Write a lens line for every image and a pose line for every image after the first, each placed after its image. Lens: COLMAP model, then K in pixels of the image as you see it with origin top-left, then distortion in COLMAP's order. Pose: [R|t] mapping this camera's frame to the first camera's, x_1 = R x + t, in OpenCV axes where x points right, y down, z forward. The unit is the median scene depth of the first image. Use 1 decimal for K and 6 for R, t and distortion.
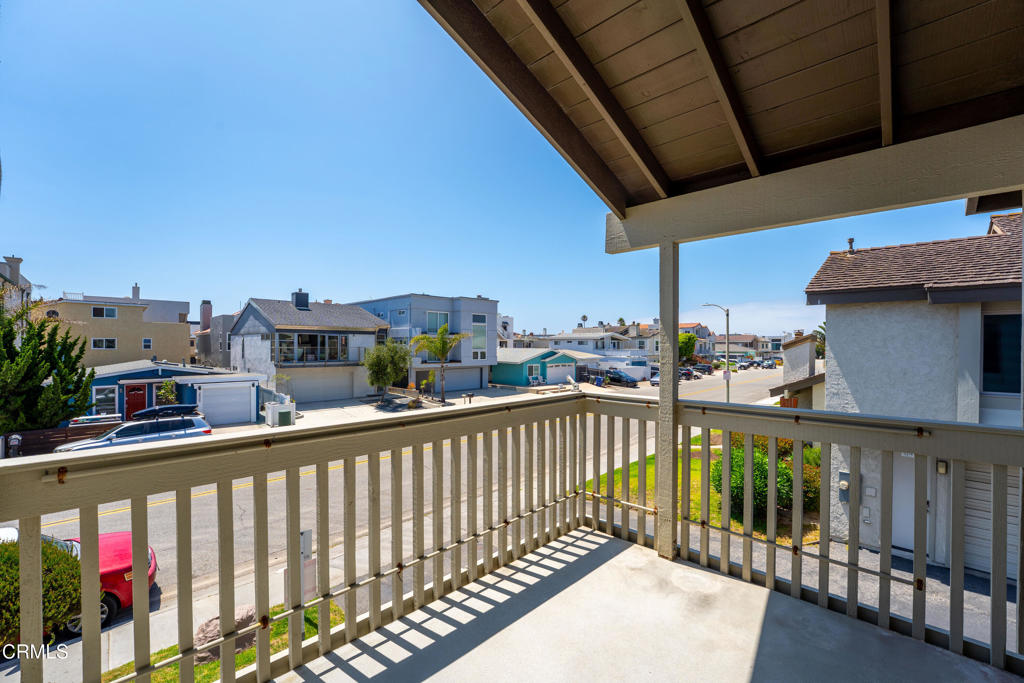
lens RADIAL K [[416.2, 0, 512.1], [0, 416.2, 343.7], [0, 0, 1]] dist [-0.032342, 0.005118]
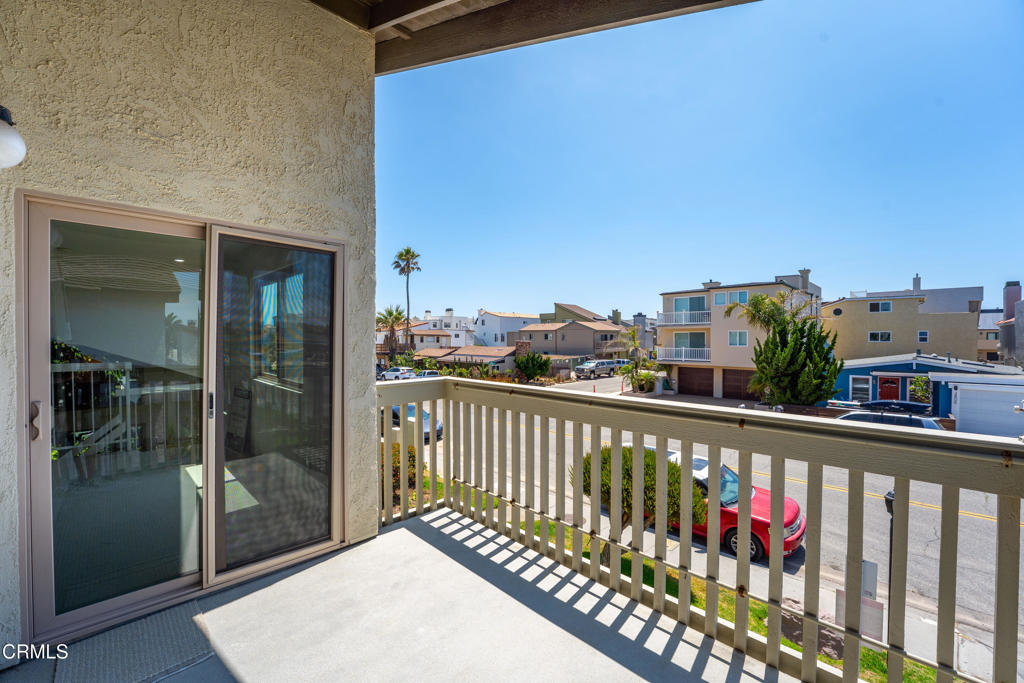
lens RADIAL K [[416.2, 0, 512.1], [0, 416.2, 343.7], [0, 0, 1]] dist [-0.032342, 0.005118]
pose [[-0.003851, 0.010096, -0.999942, 0.079616], [0.005804, 0.999932, 0.010073, 0.002708], [0.999976, -0.005765, -0.003909, 0.078550]]
